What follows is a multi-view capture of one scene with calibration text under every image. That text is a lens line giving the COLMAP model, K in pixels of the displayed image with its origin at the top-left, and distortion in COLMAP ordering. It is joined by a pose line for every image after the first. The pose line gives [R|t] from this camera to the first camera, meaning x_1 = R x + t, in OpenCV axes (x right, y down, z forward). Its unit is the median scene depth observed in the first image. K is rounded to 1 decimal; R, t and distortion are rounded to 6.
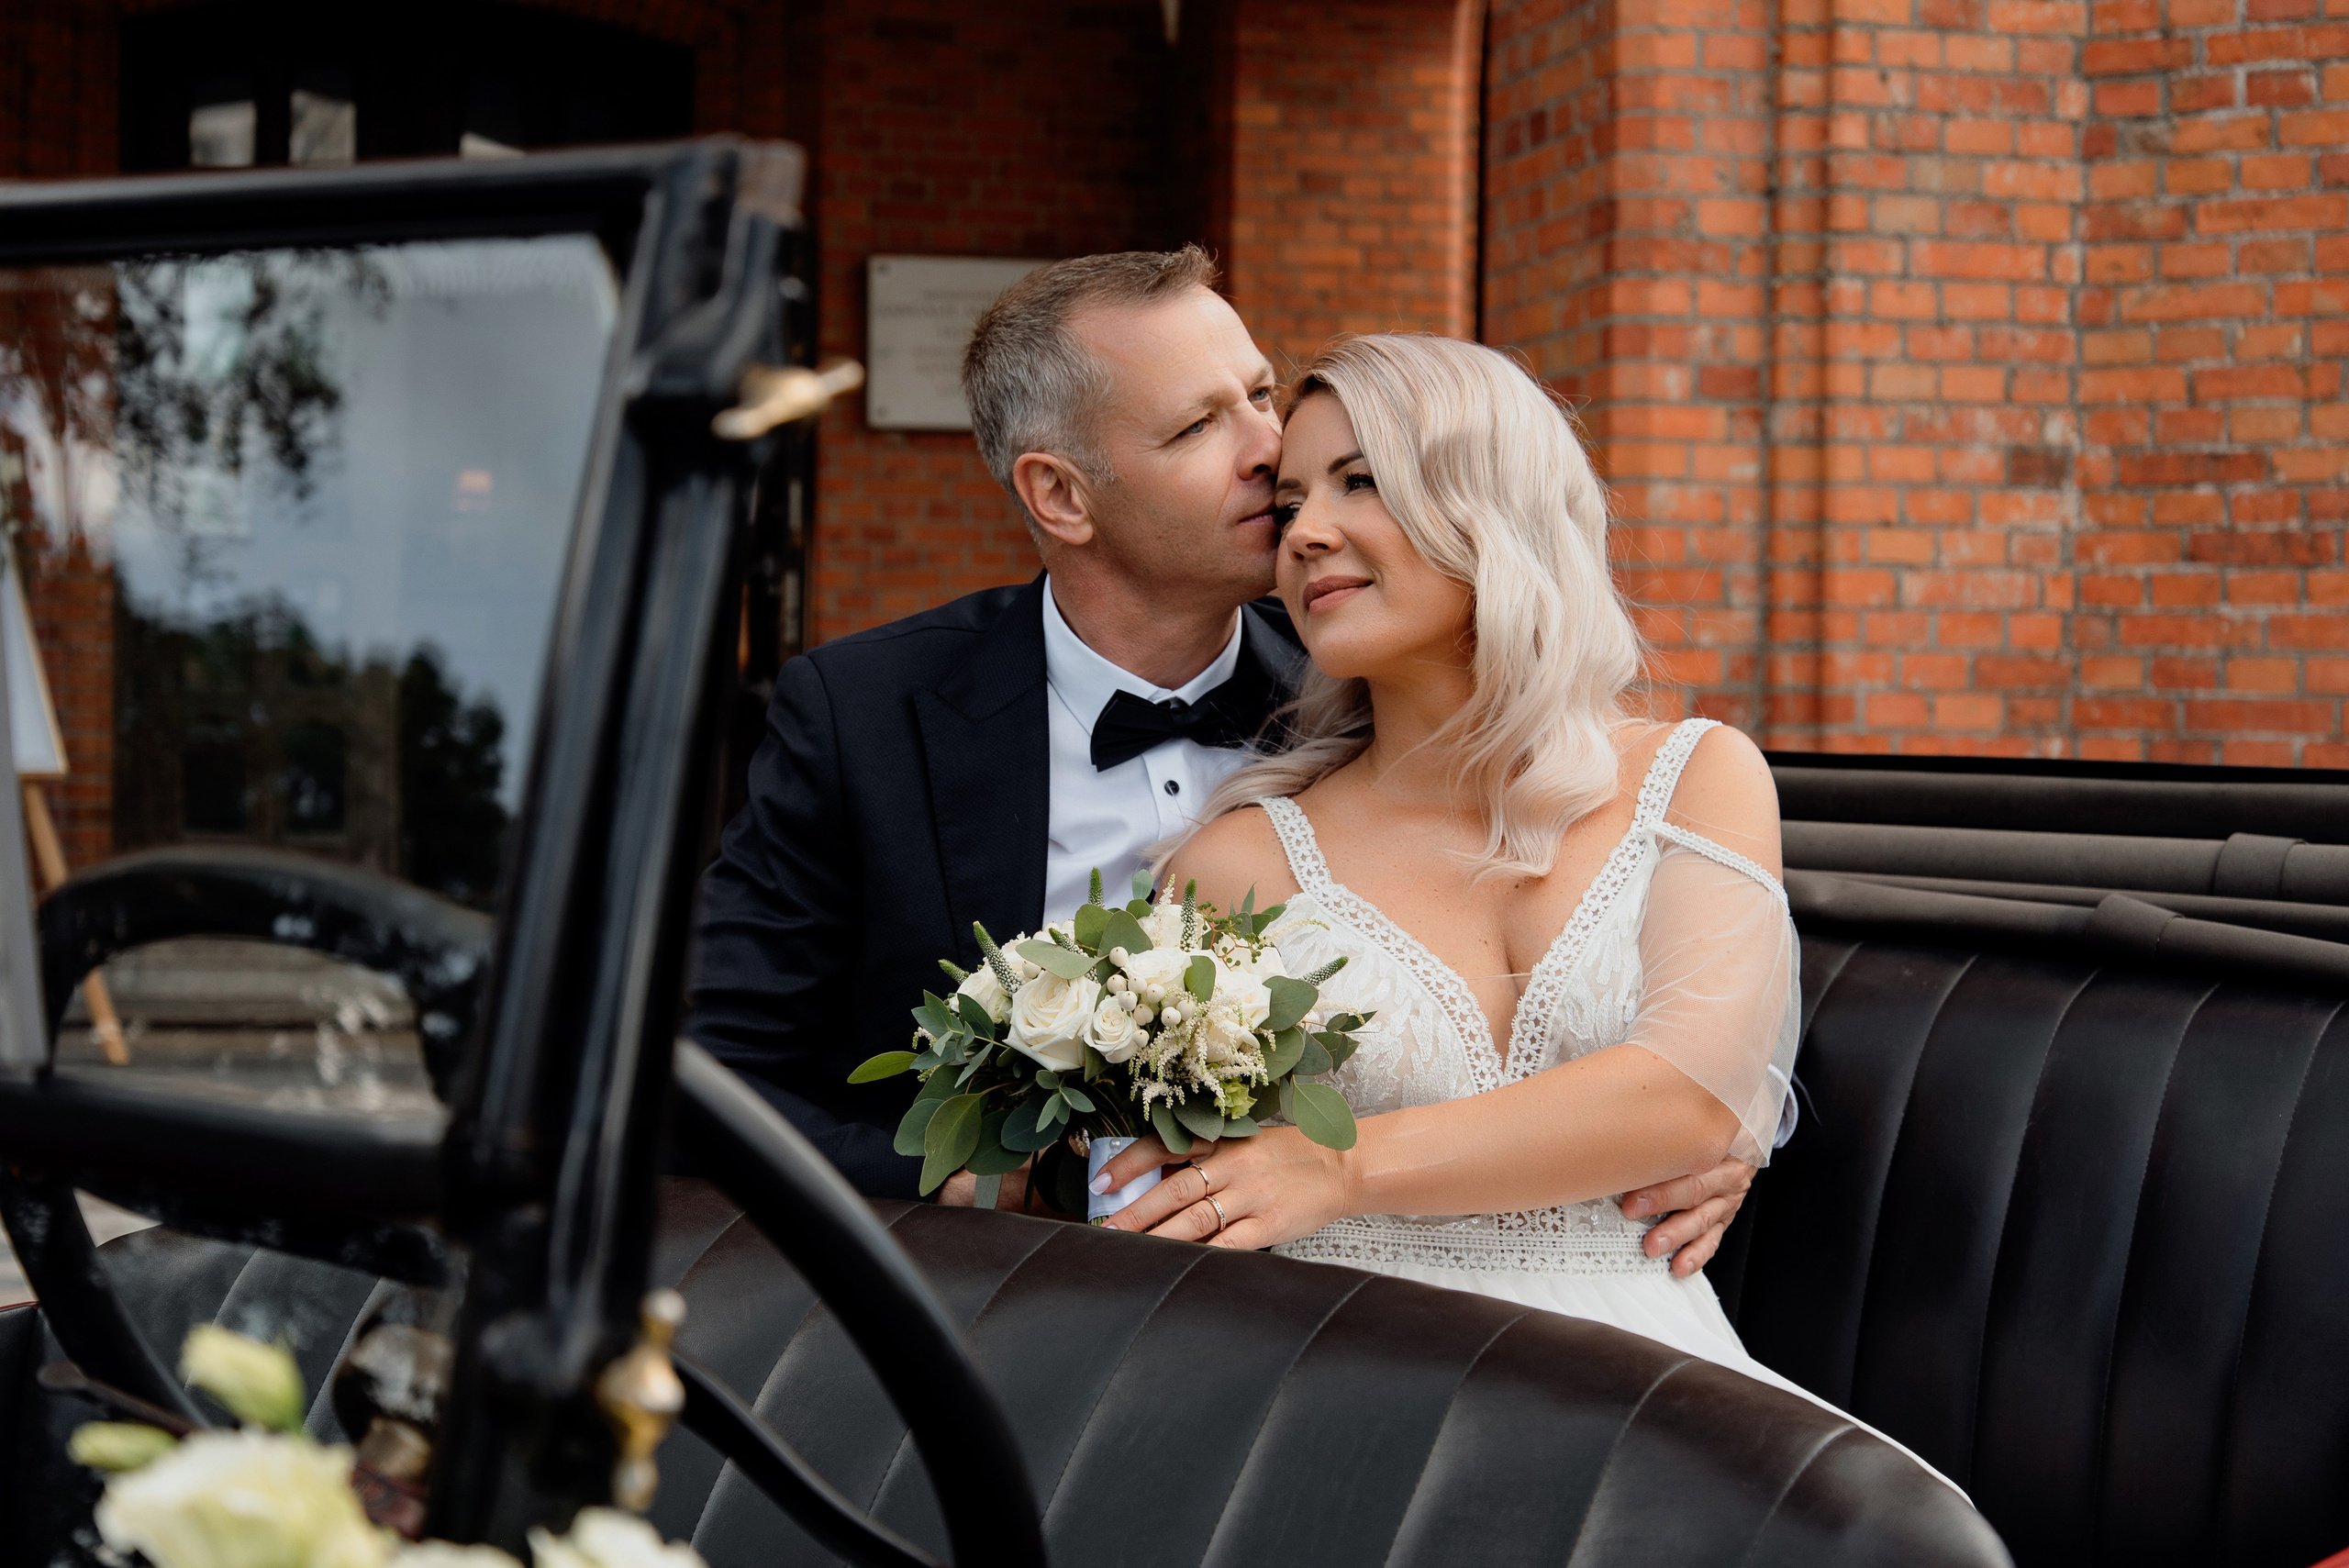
lens RADIAL K [[3945.9, 0, 1186.9], [0, 3945.9, 799.8], [0, 0, 1]] dist [-0.066620, 0.000000]
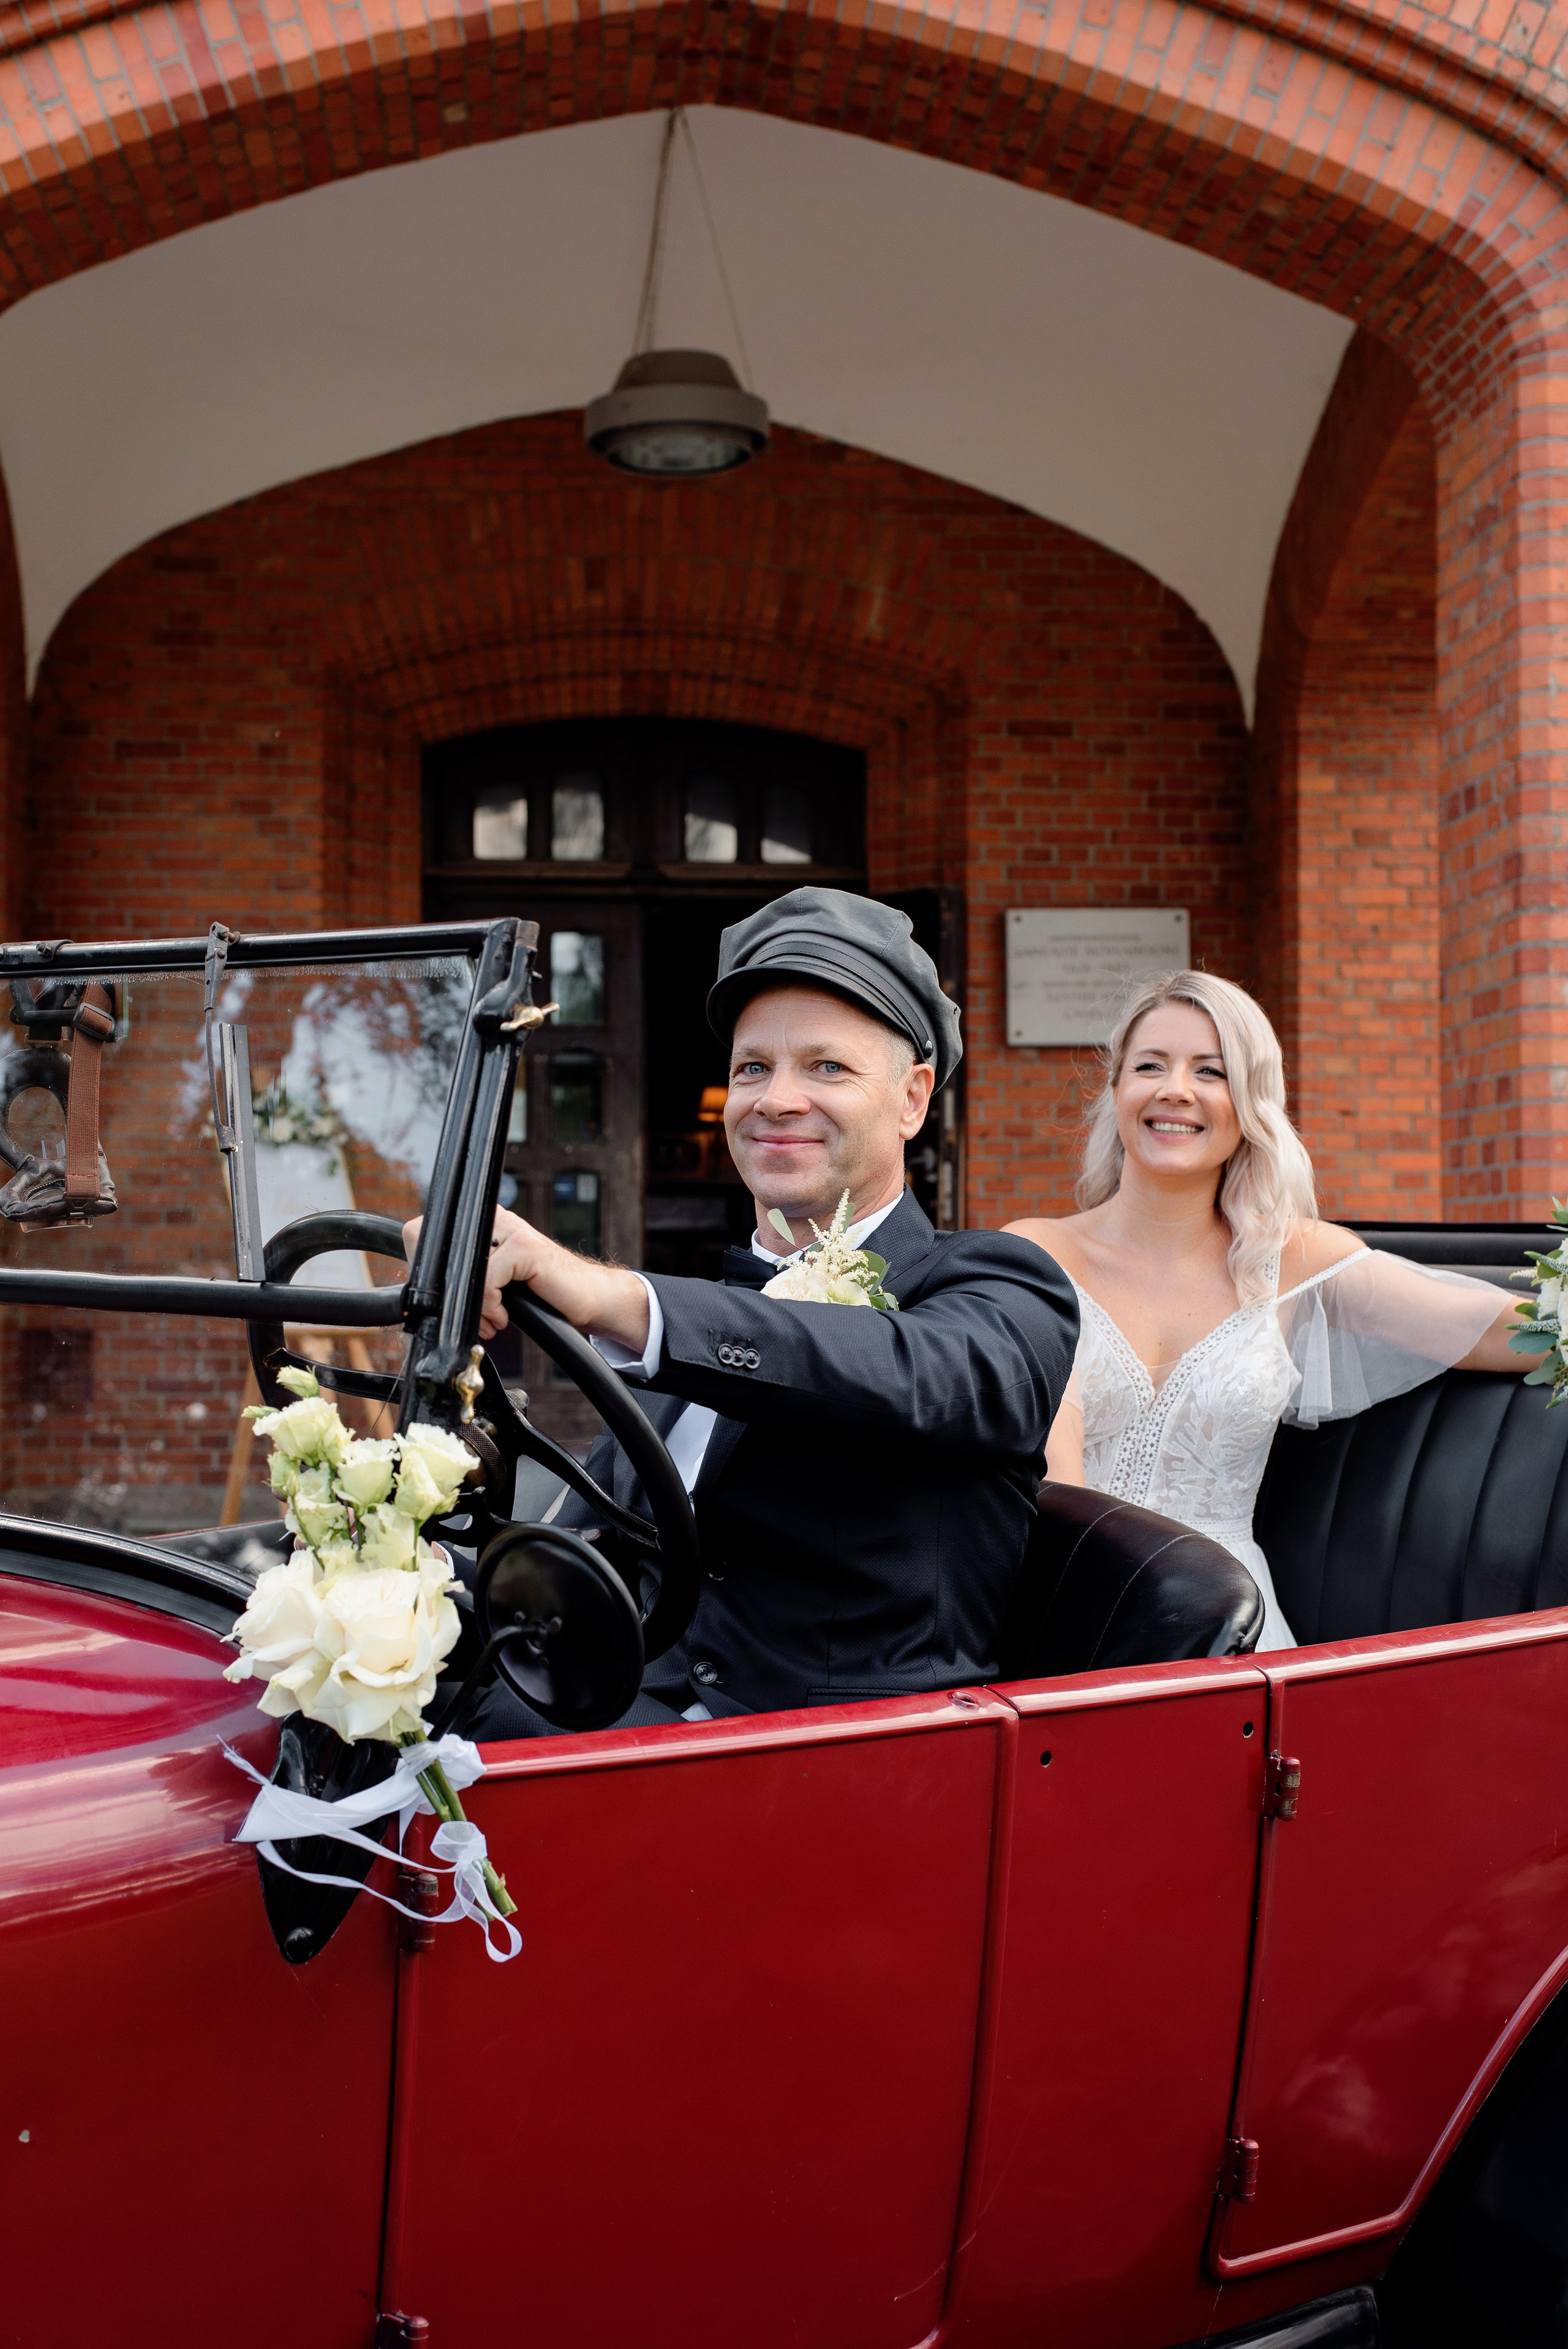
lens RADIAL K [[3472.5, 0, 781.9], [0, 3472.5, 1158.7], [0, 0, 1]] dist [0.035012, 0.000000]
pose [[0.985444, -0.022032, -0.168569, 0.059934], [0.011376, 0.997890, -0.063923, 0.019065], [0.169622, 0.061075, 0.983615, -0.165819]]
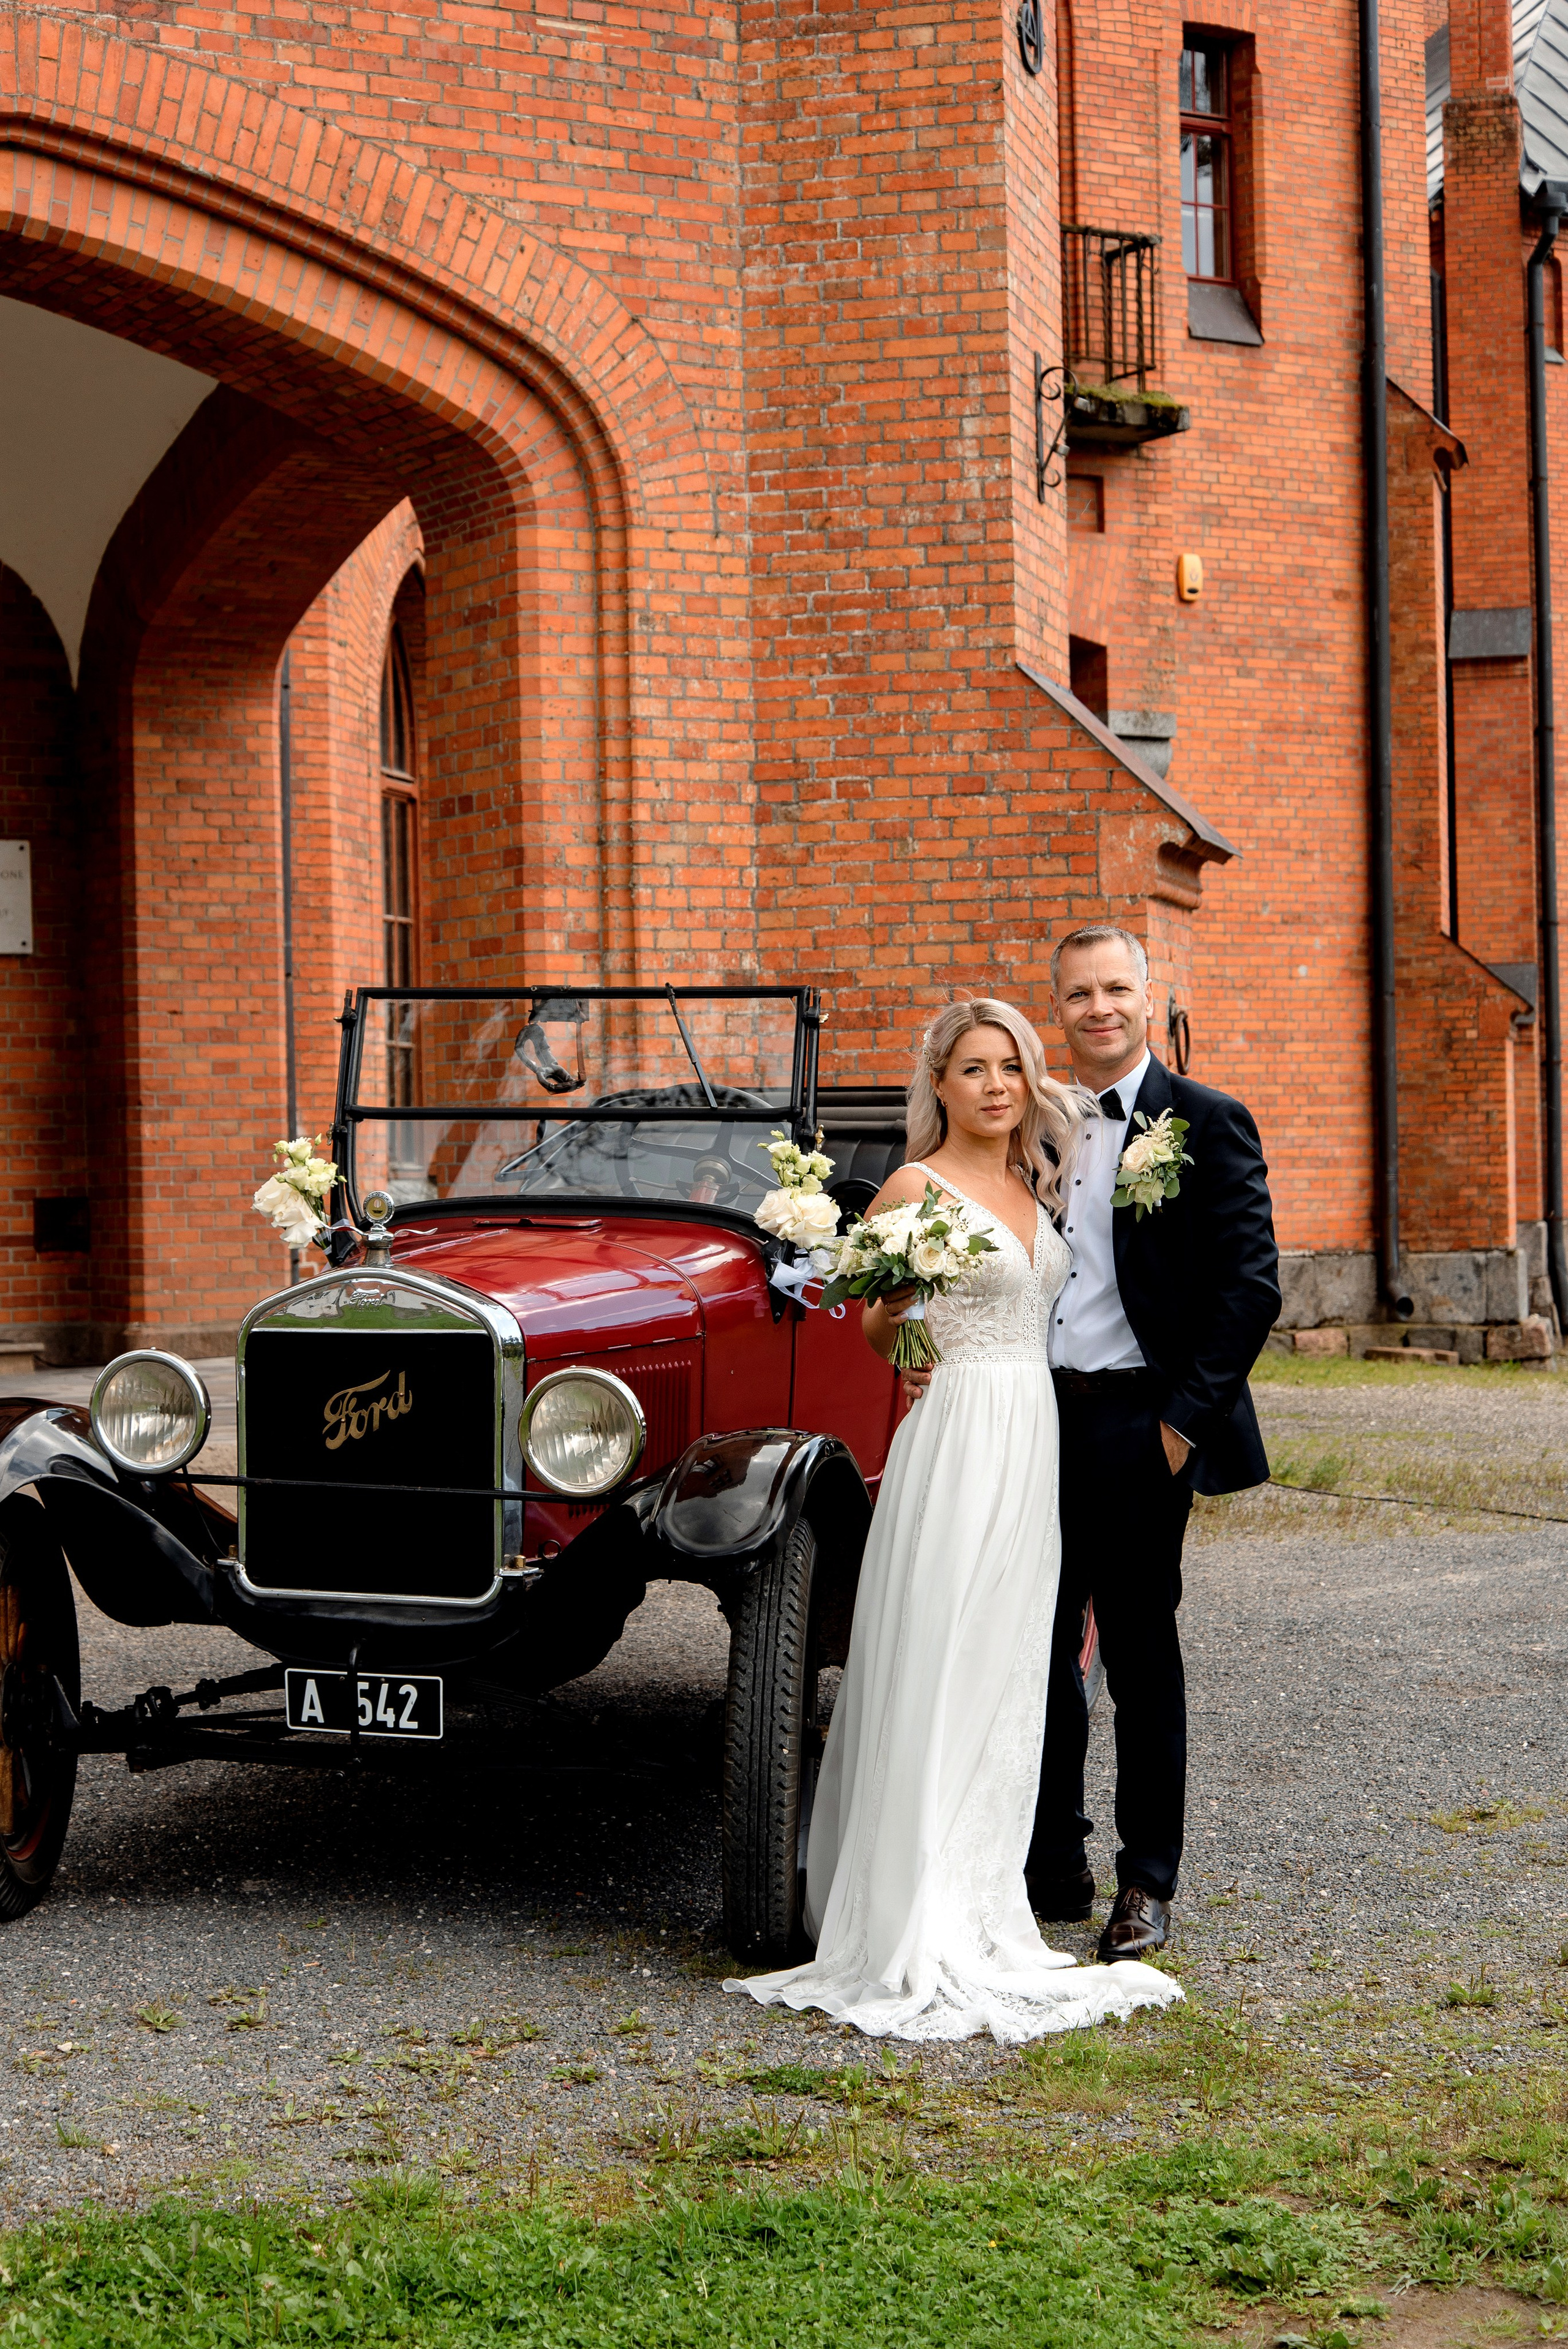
lens RADIAL K [[3946.0, 0, 781.3], [0, 3946.0, 1167.5], [0, 0, 1]] dist [-0.066620, 0.000000]
pose [[0.957915, -0.032598, 0.285195, -0.326293], [0.039838, 0.999013, -0.019620, 0.047249], [-0.284274, 0.030156, 0.958269, -0.884409]]
